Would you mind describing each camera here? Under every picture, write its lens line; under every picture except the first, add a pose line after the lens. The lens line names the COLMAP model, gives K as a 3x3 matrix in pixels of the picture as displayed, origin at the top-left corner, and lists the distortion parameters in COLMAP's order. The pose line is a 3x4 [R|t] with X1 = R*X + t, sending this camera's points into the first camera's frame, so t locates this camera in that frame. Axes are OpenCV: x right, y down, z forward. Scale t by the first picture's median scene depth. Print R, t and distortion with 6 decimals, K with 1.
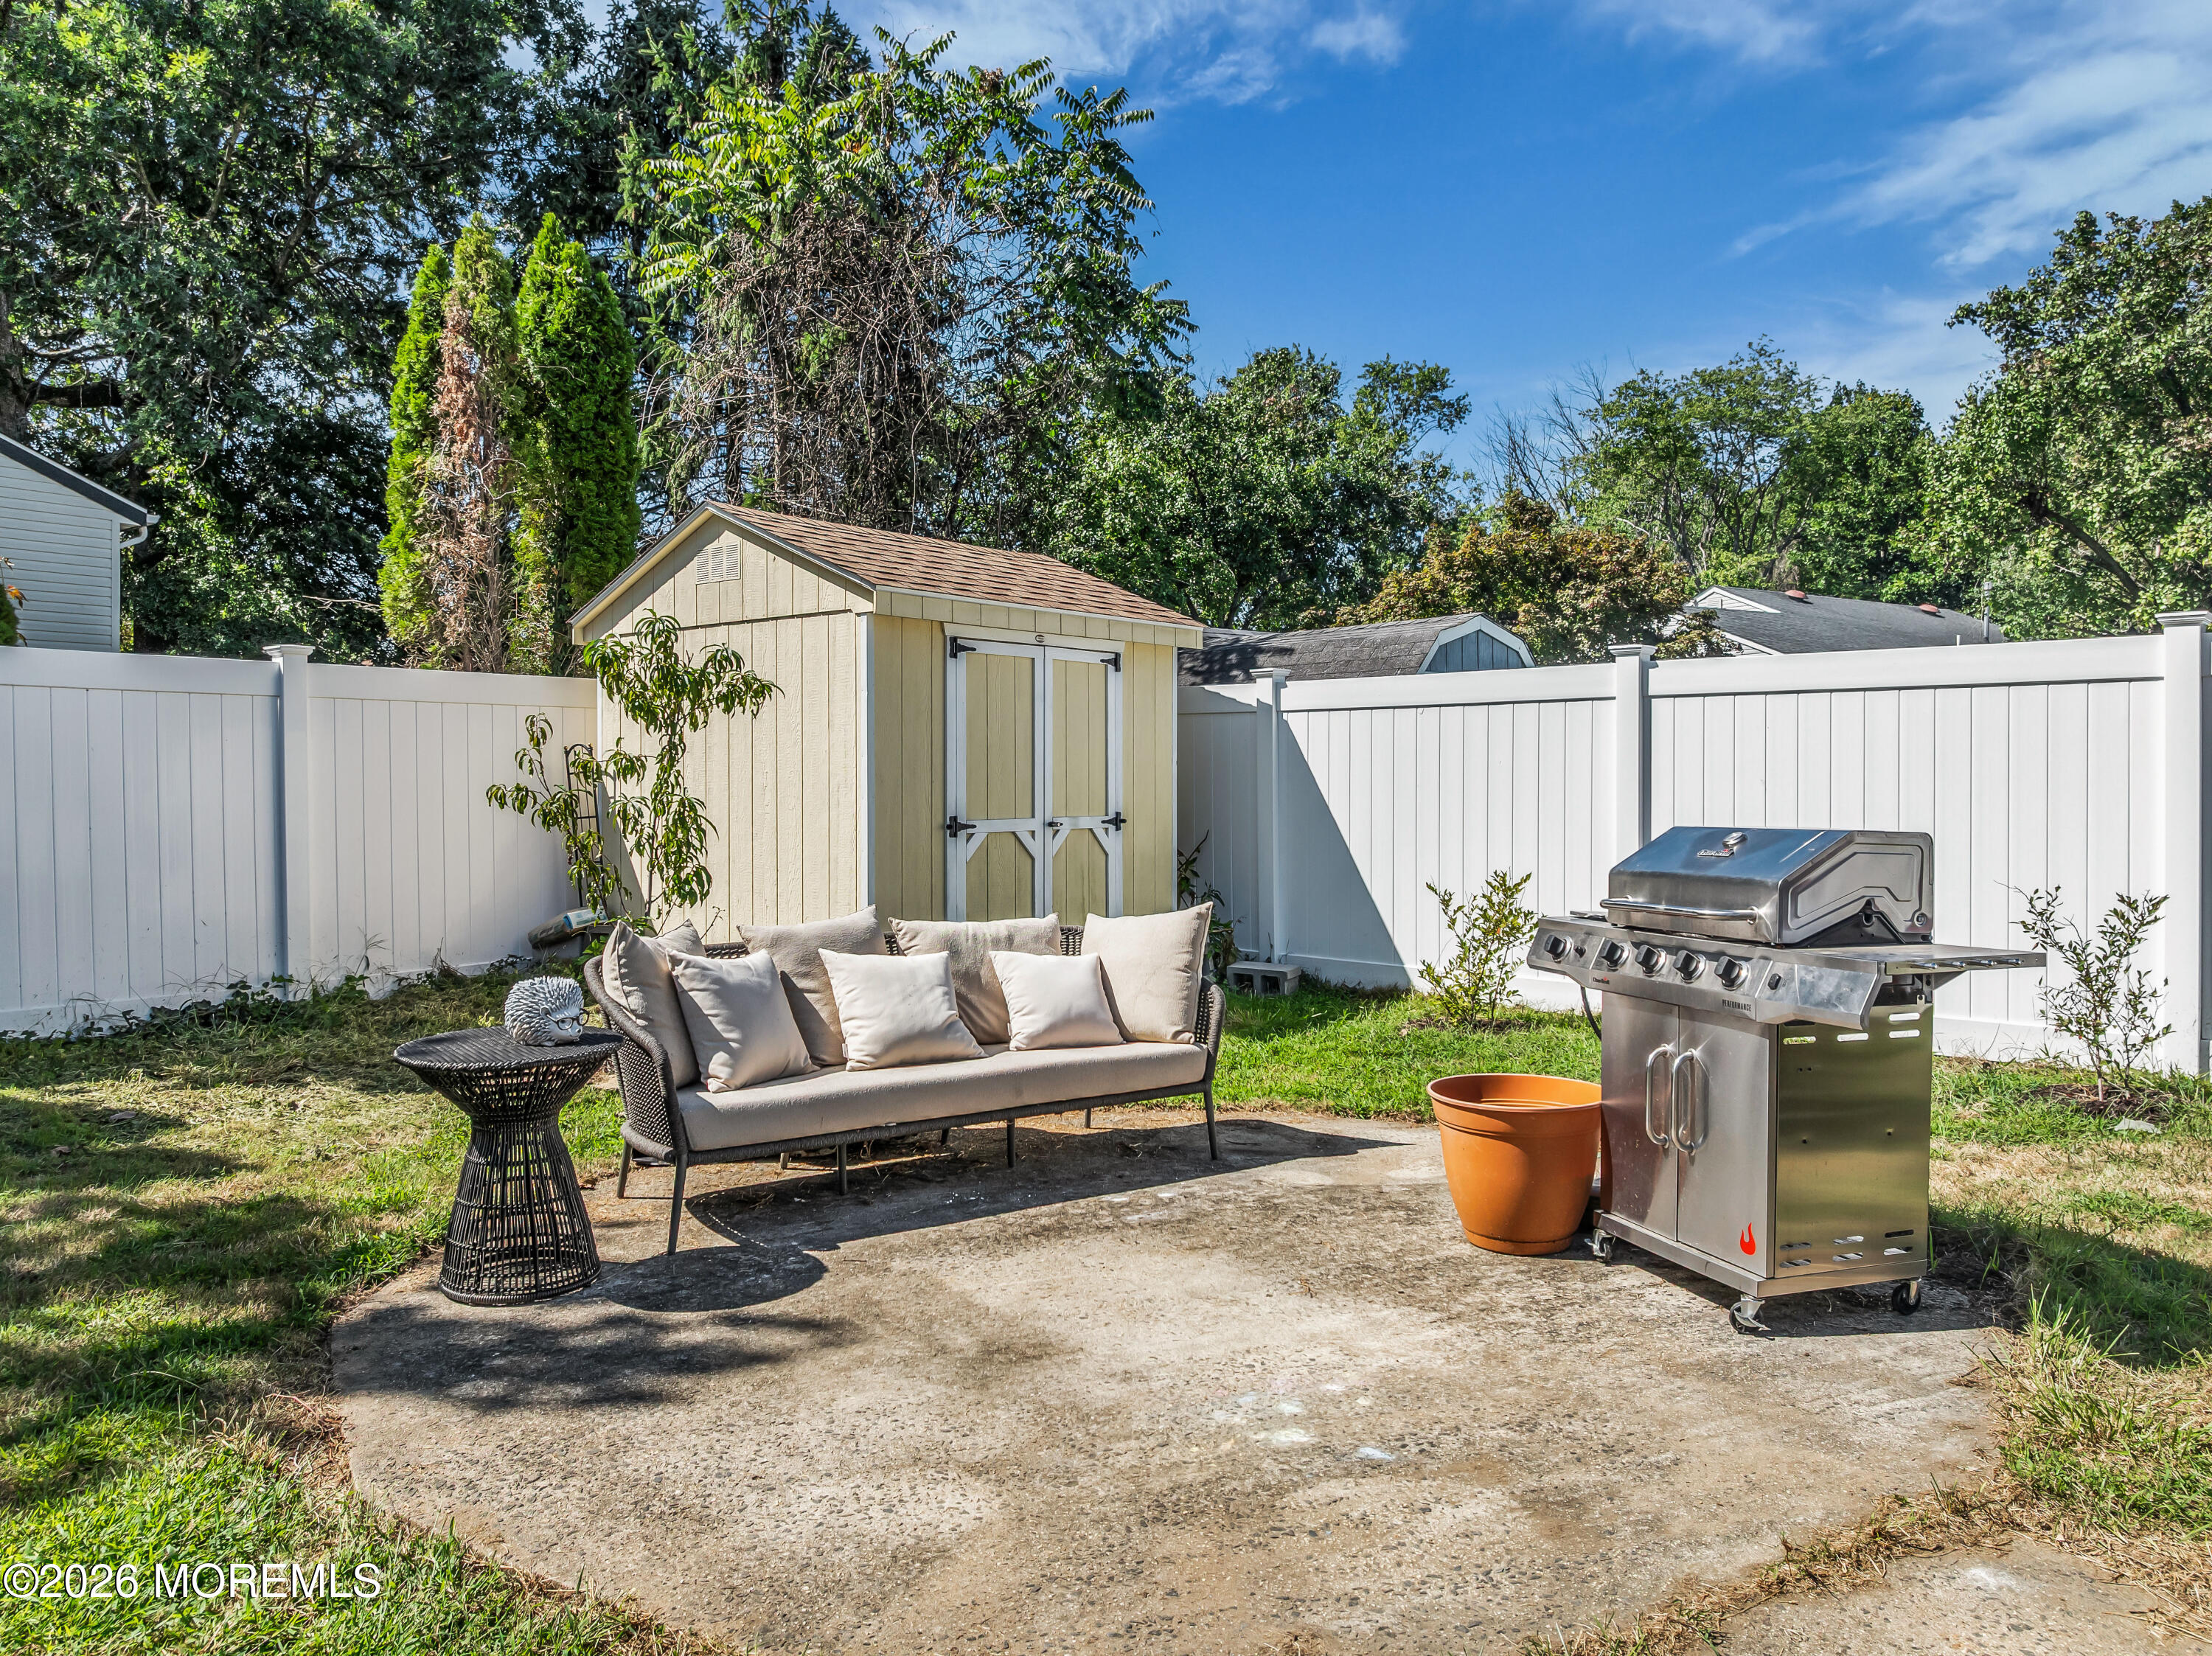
lens RADIAL K [[1595.7, 0, 1131.2], [0, 1595.7, 798.3], [0, 0, 1]] dist [-0.028152, 0.000203]
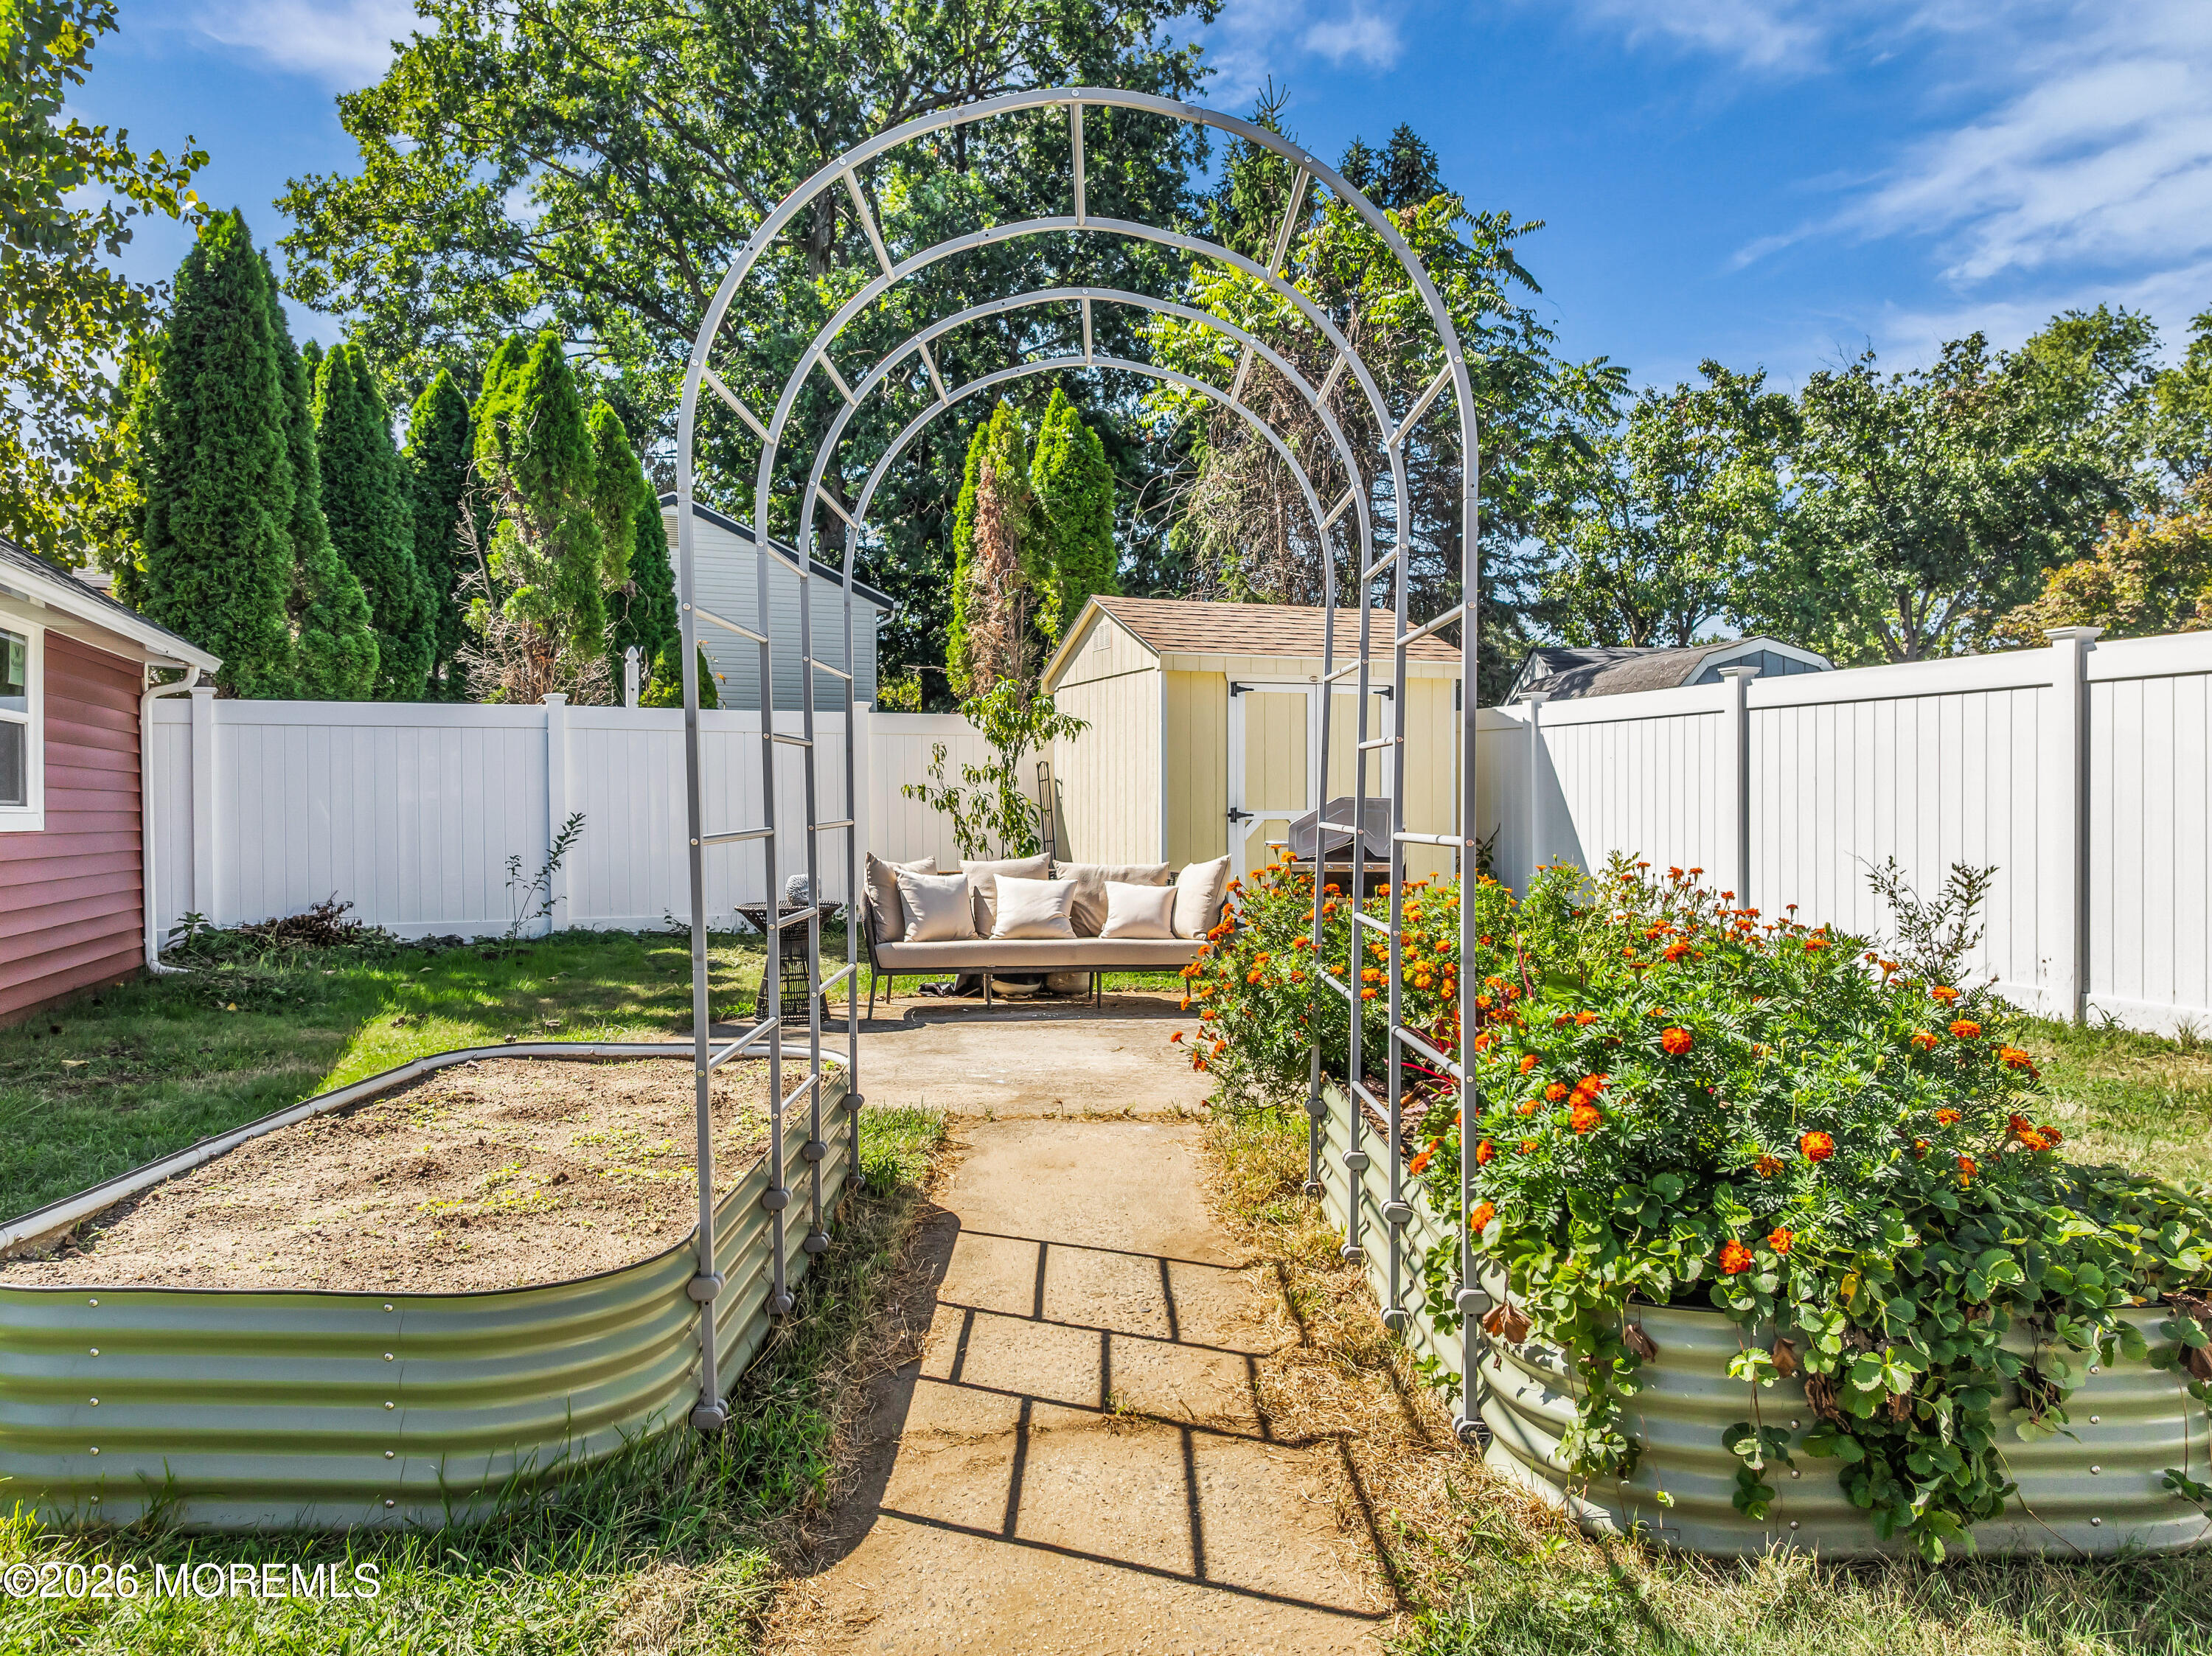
lens RADIAL K [[1595.7, 0, 1111.4], [0, 1595.7, 827.6], [0, 0, 1]] dist [-0.028152, 0.000203]
pose [[0.872996, 0.005685, -0.487694, 0.434963], [-0.002351, 0.999969, 0.007449, 0.016870], [0.487721, -0.005356, 0.872983, -0.265123]]
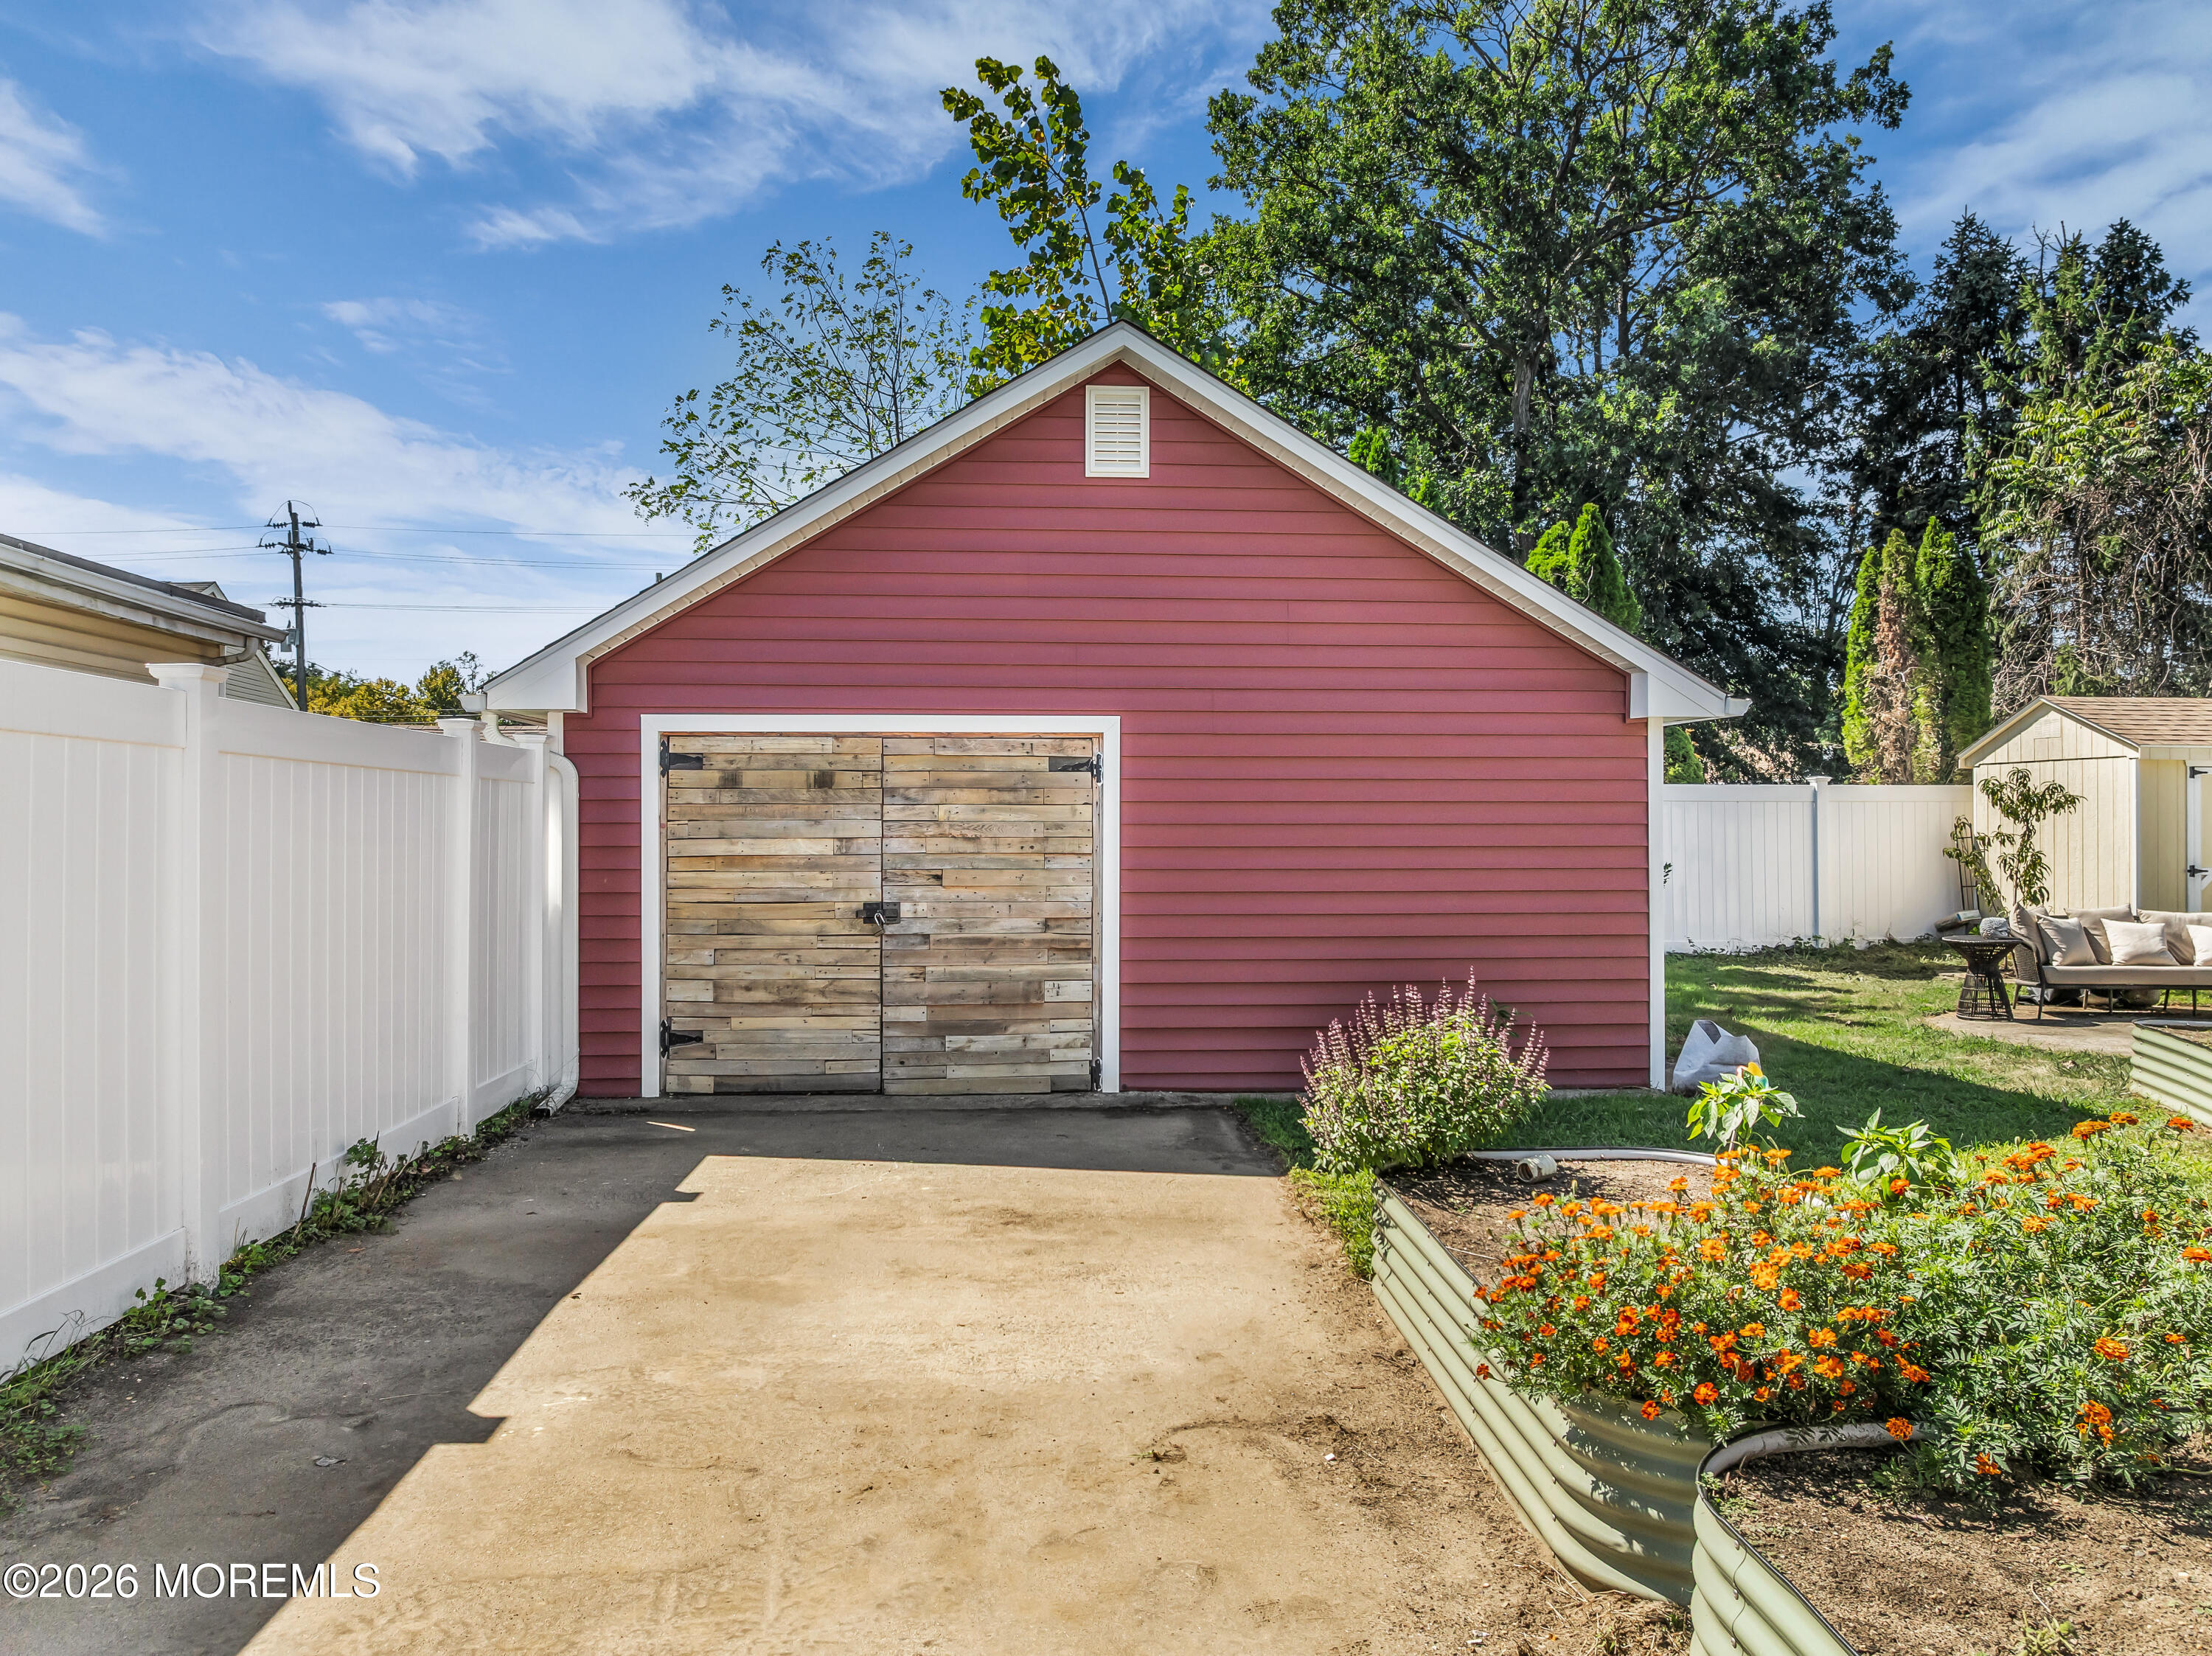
lens RADIAL K [[1595.7, 0, 1111.9], [0, 1595.7, 800.6], [0, 0, 1]] dist [-0.028152, 0.000203]
pose [[0.714767, -0.007684, -0.699320, 0.234916], [-0.009001, 0.999756, -0.020185, -0.013477], [0.699304, 0.020722, 0.714523, -1.019246]]
